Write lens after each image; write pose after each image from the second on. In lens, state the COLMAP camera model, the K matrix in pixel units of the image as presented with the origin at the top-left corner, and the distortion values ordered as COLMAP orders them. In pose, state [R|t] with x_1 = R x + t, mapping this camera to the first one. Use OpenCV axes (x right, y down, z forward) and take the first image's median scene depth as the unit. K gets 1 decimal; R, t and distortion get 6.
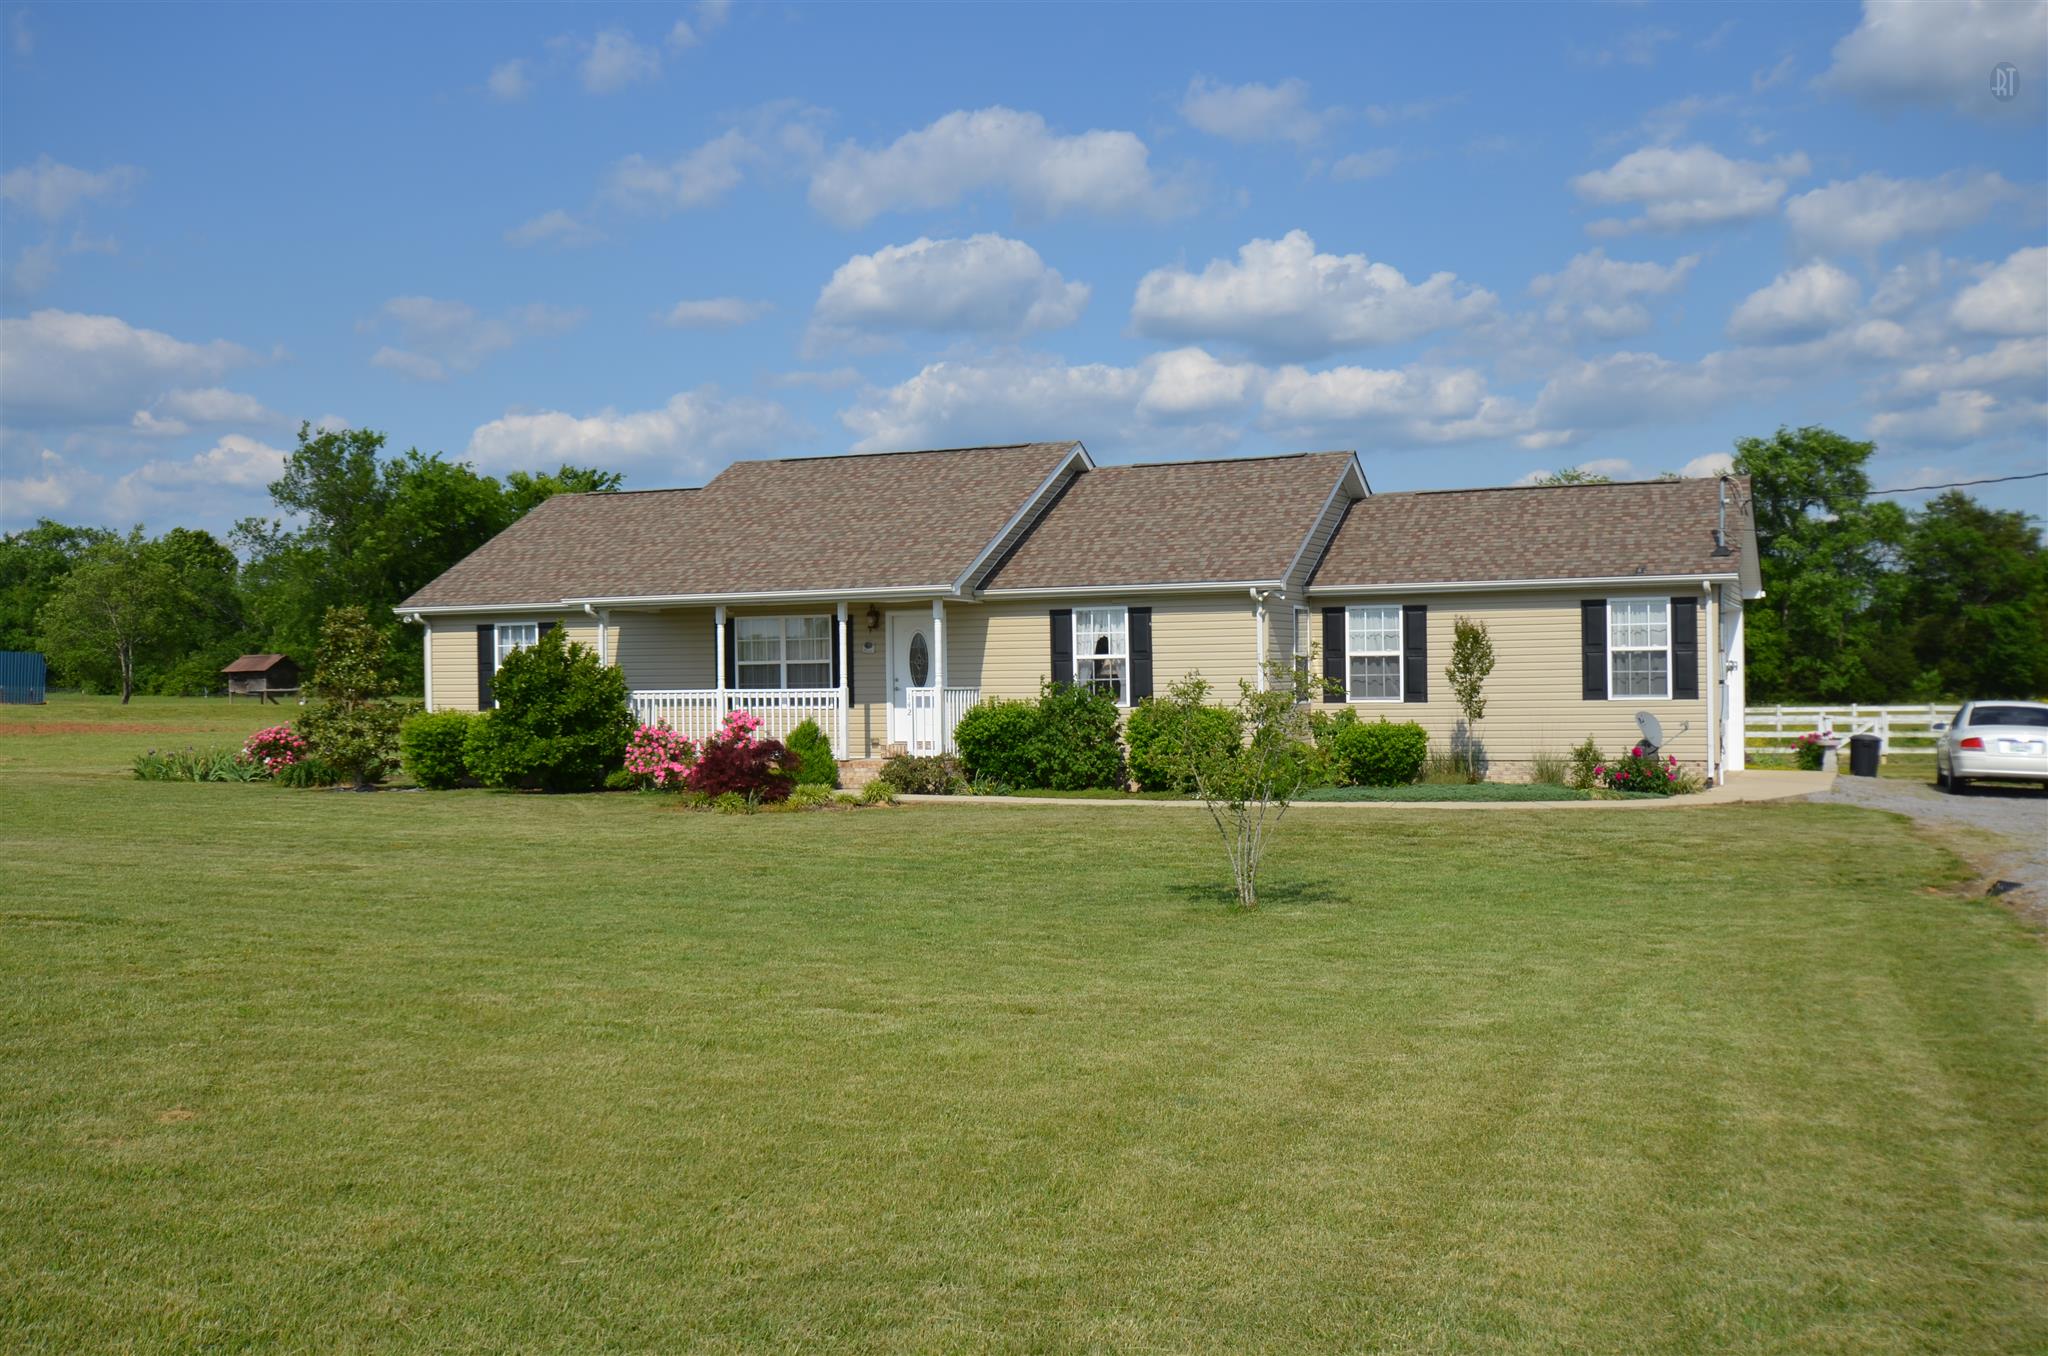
lens RADIAL K [[2034.8, 0, 1024.0], [0, 2034.8, 678.0], [0, 0, 1]] dist [0.041022, -0.008439]
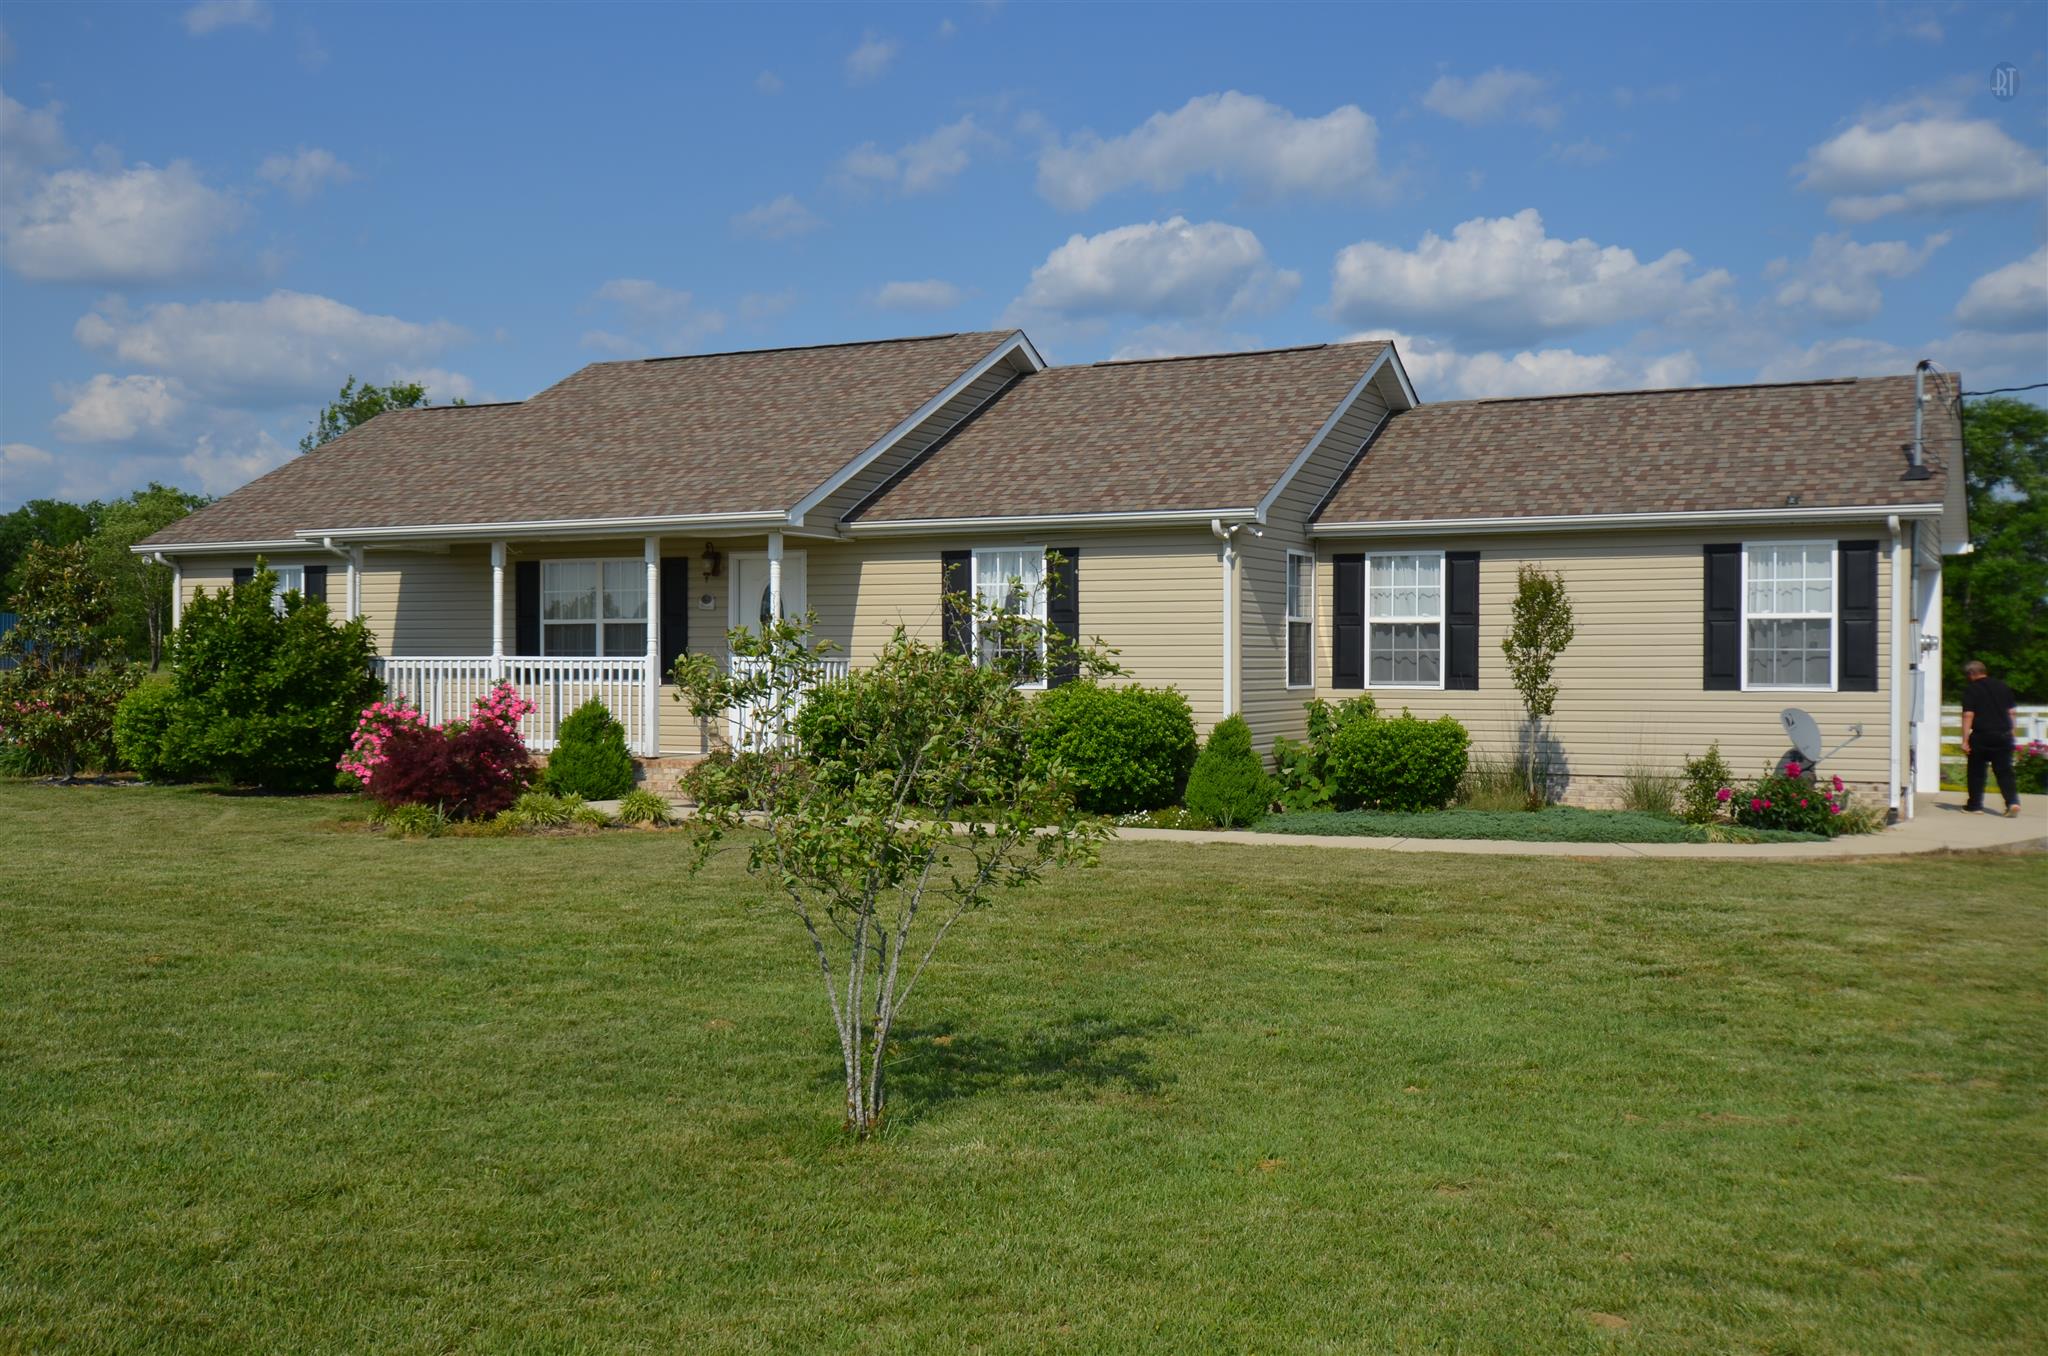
lens RADIAL K [[2034.8, 0, 1024.0], [0, 2034.8, 678.0], [0, 0, 1]] dist [0.041022, -0.008439]
pose [[0.997378, 0.016168, -0.070545, 0.090776], [-0.015670, 0.999848, 0.007601, 0.004882], [0.070657, -0.006476, 0.997480, 0.287114]]
